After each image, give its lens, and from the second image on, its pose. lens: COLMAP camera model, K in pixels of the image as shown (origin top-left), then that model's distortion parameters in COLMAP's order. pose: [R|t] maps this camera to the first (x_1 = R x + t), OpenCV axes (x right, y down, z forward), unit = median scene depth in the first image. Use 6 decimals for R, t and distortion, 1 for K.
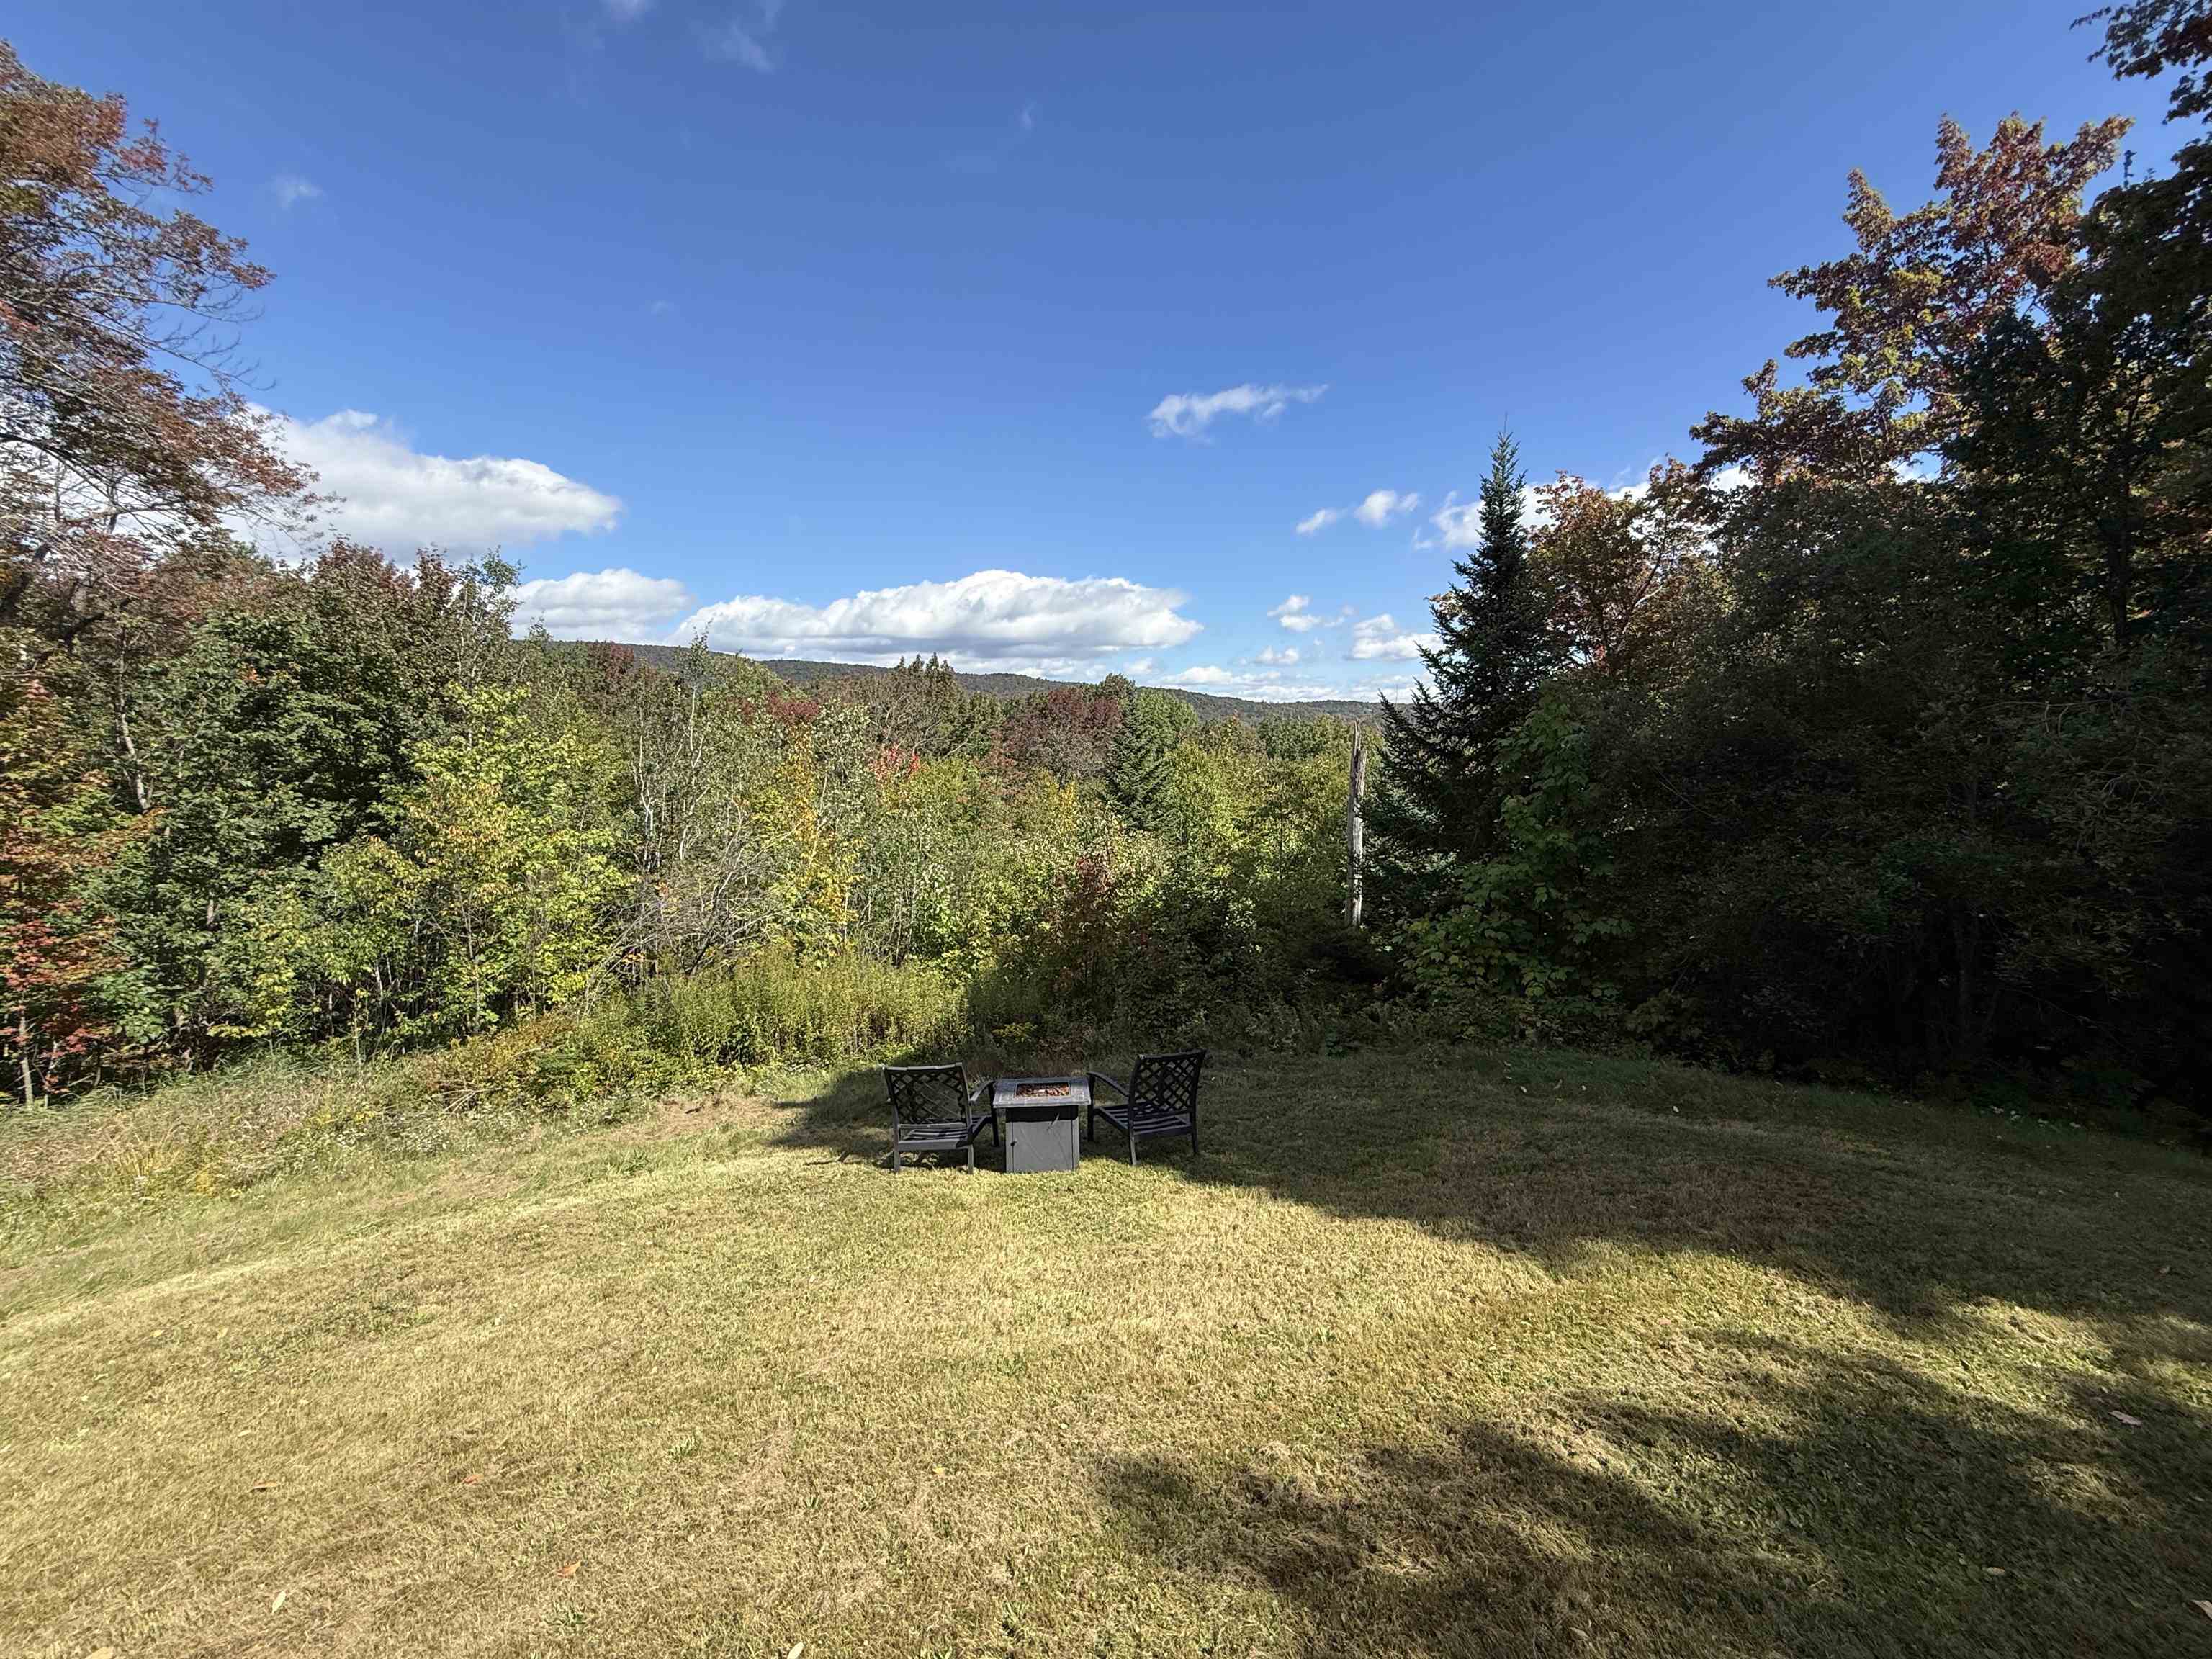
lens RADIAL K [[881.4, 0, 1106.0], [0, 881.4, 829.5], [0, 0, 1]] dist [-0.001101, -0.000154]
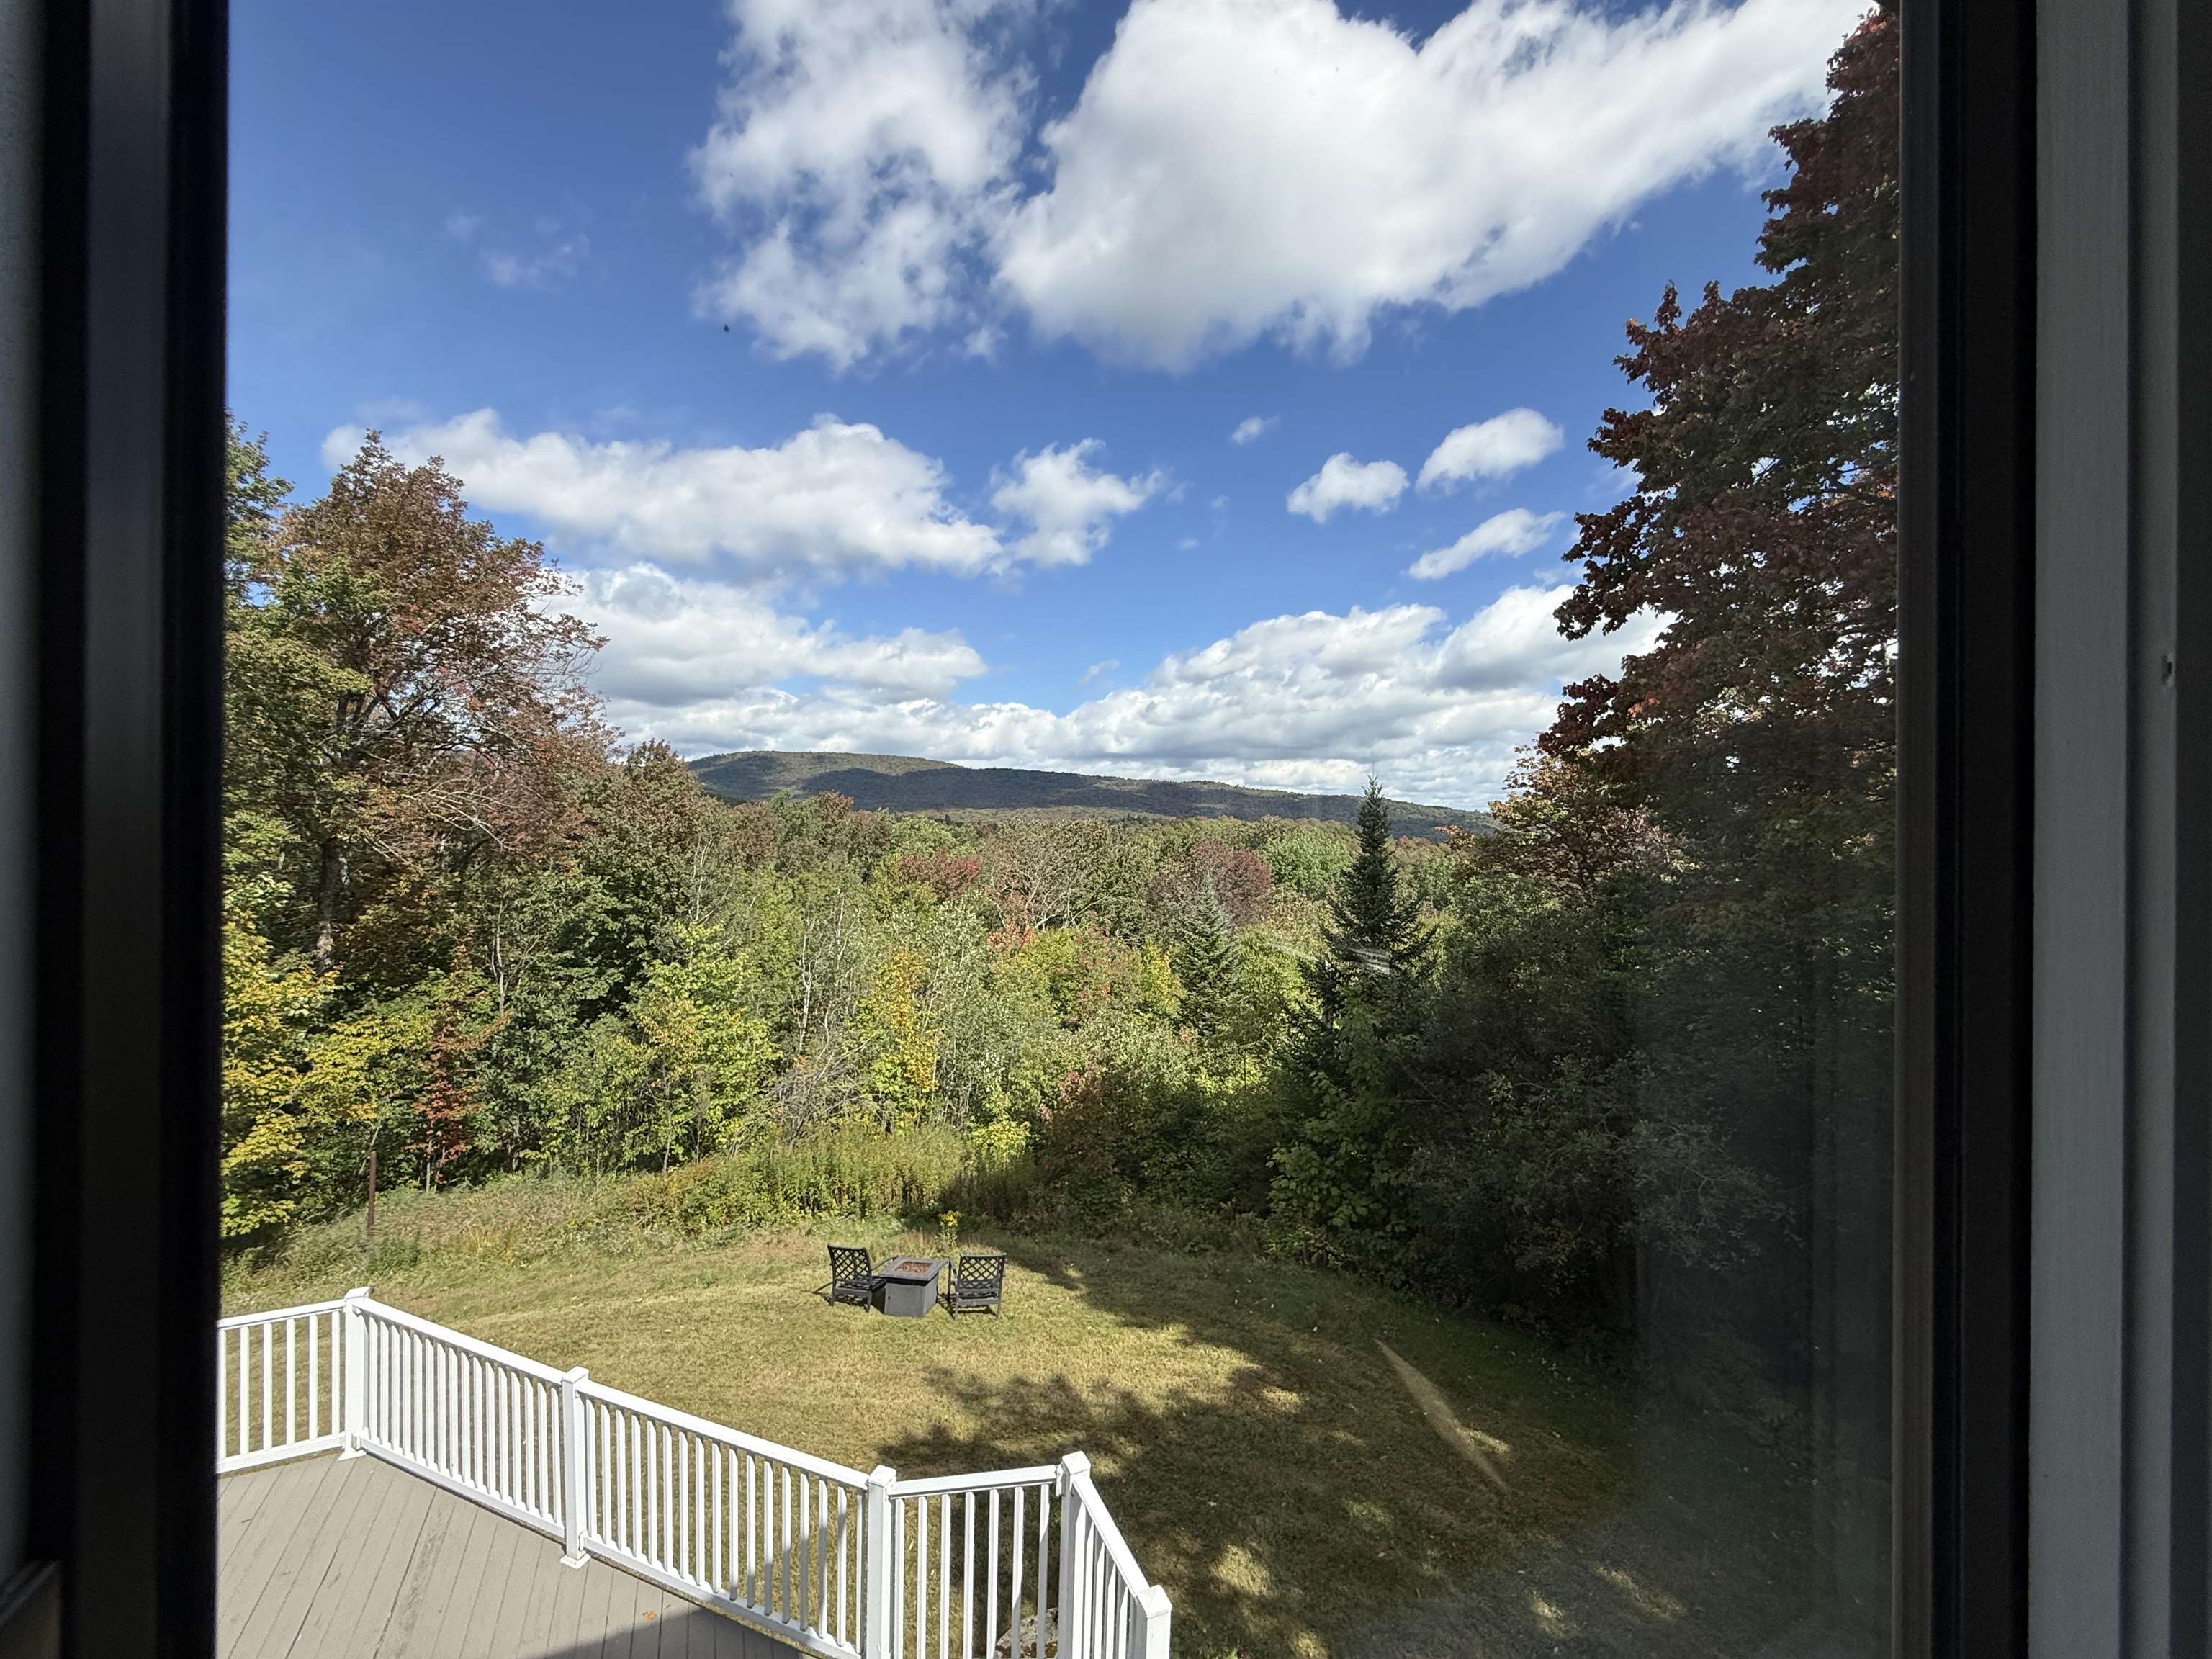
lens RADIAL K [[890.8, 0, 1109.3], [0, 890.8, 820.5], [0, 0, 1]] dist [-0.004165, -0.000372]
pose [[0.974745, 0.012183, -0.222988, 0.434461], [-0.039800, 0.992002, -0.119780, -0.244220], [0.219746, 0.125630, 0.967434, -0.461888]]
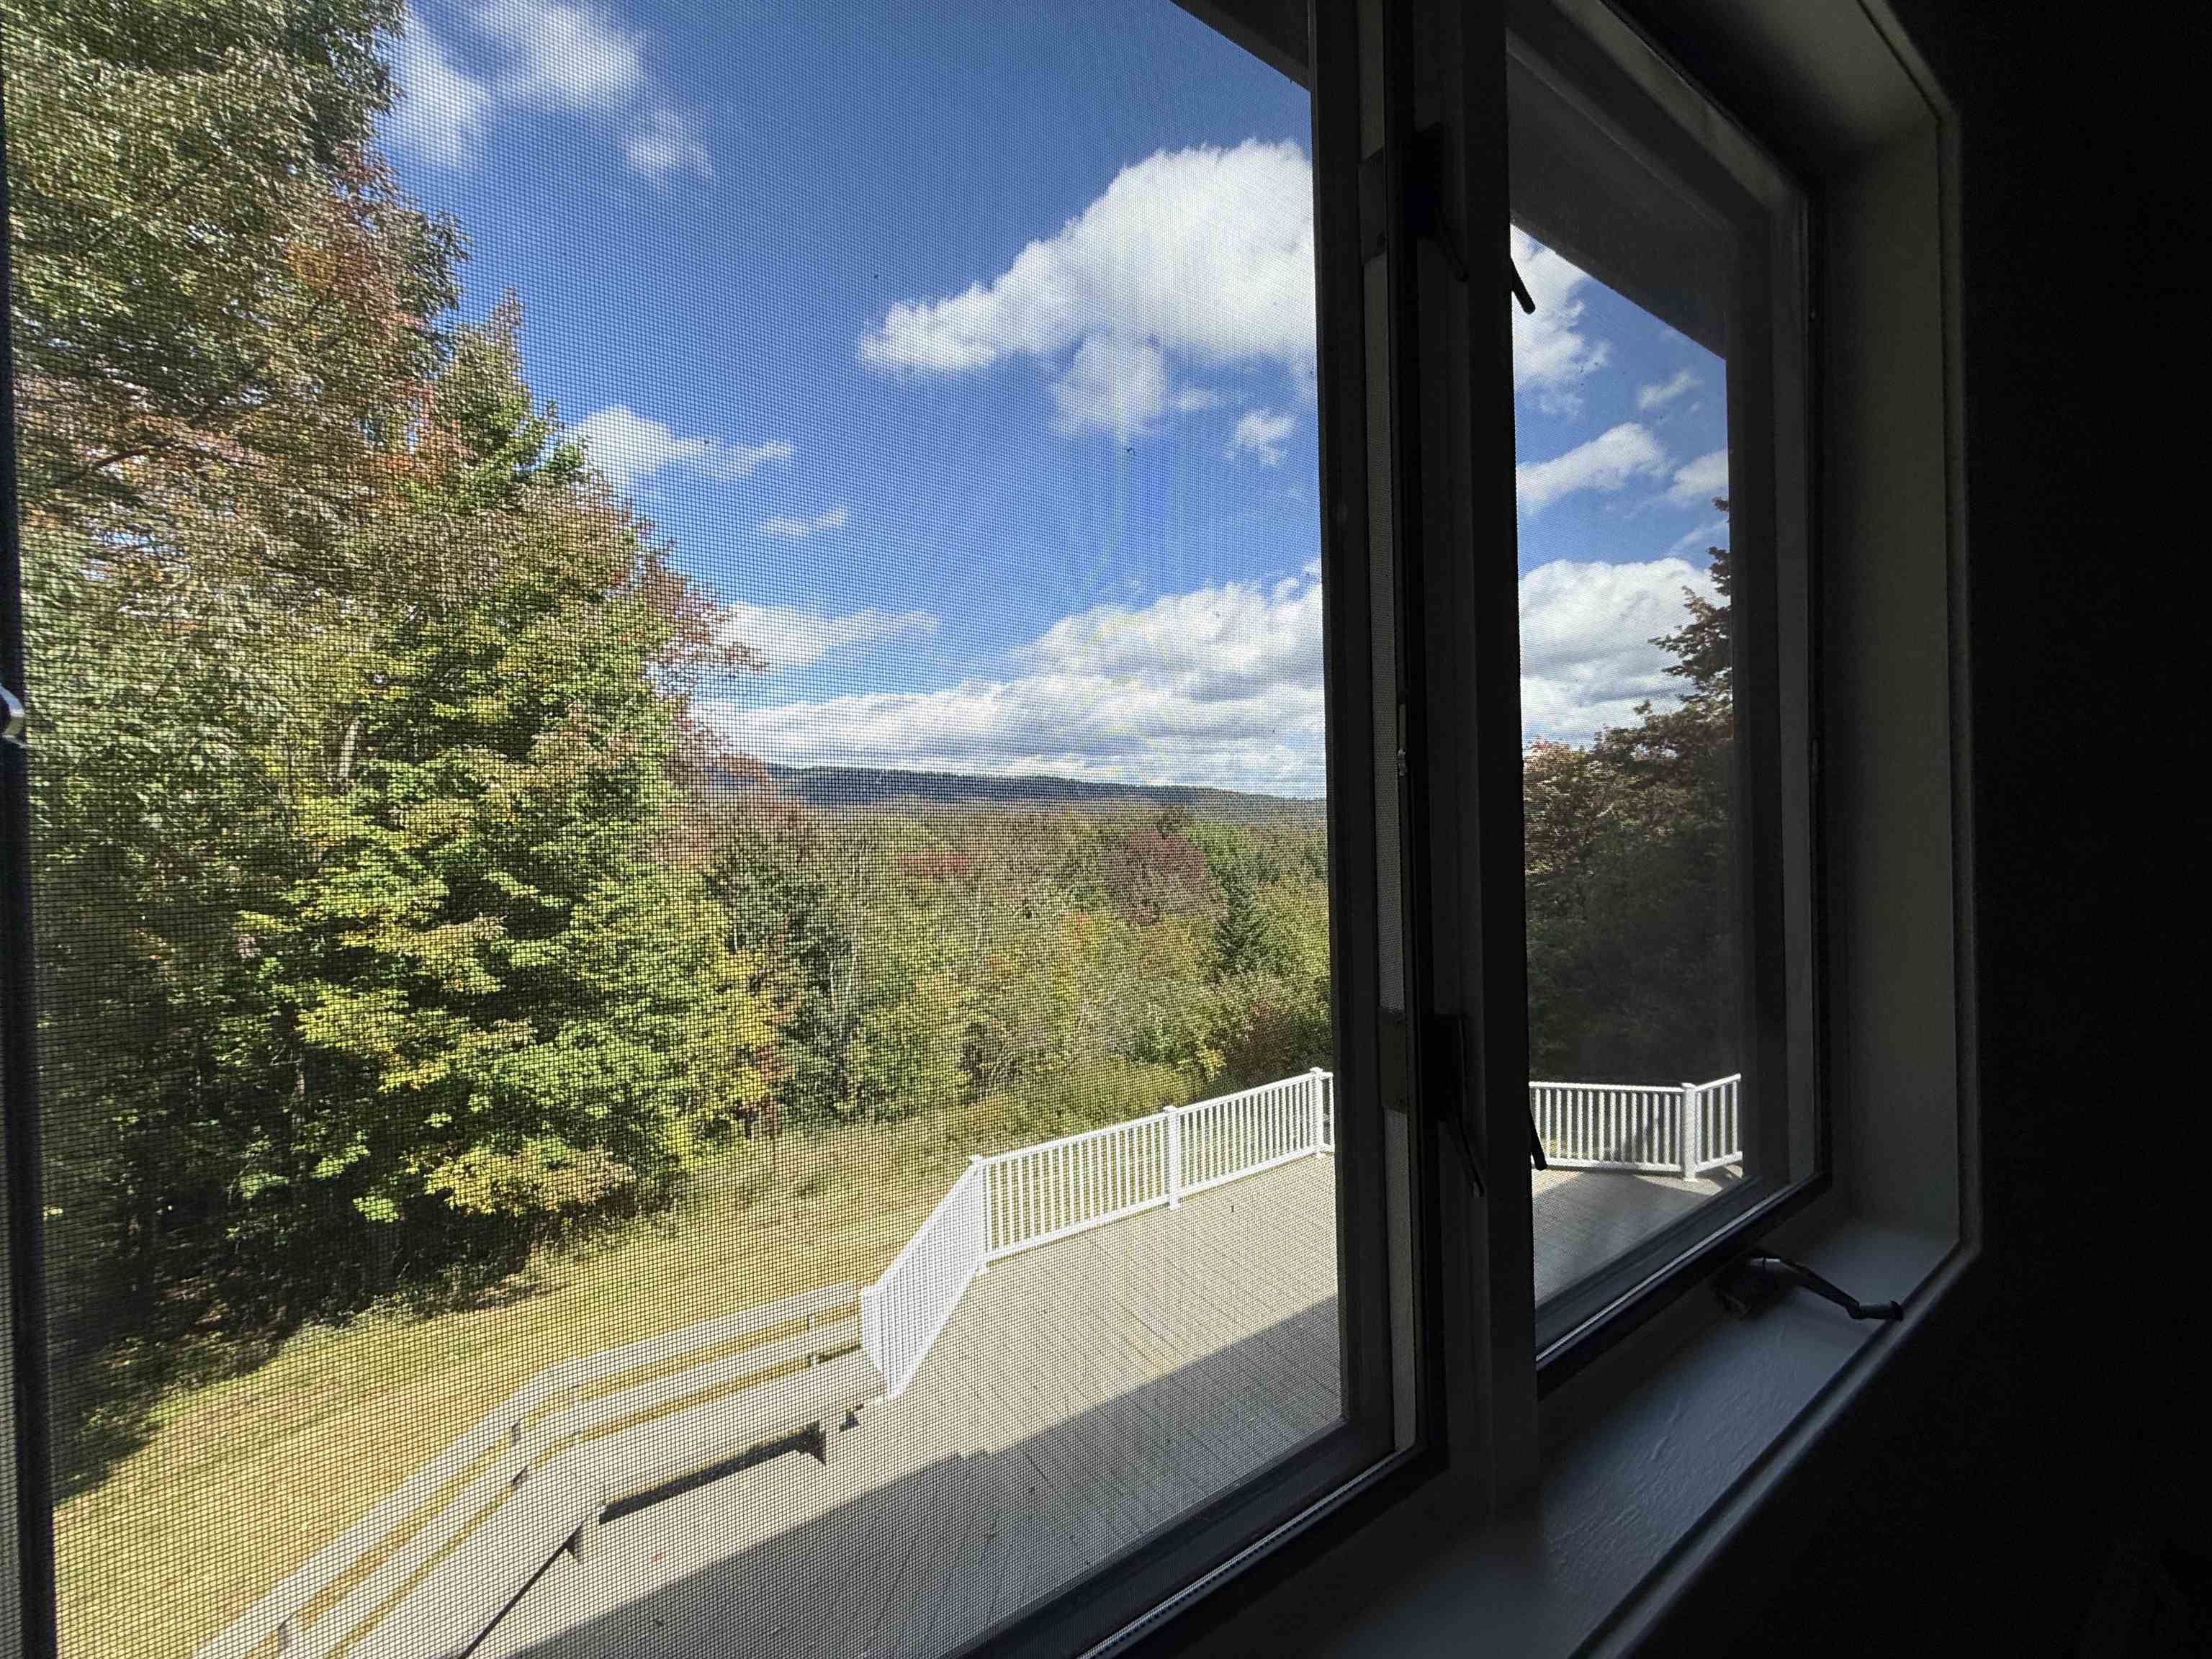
lens RADIAL K [[891.5, 0, 1106.0], [0, 891.5, 829.5], [0, 0, 1]] dist [0.000669, 0.000013]
pose [[0.999504, -0.015705, -0.027292, -0.369716], [0.012658, 0.994020, -0.108459, -0.166195], [0.028832, 0.108060, 0.993726, -1.067719]]
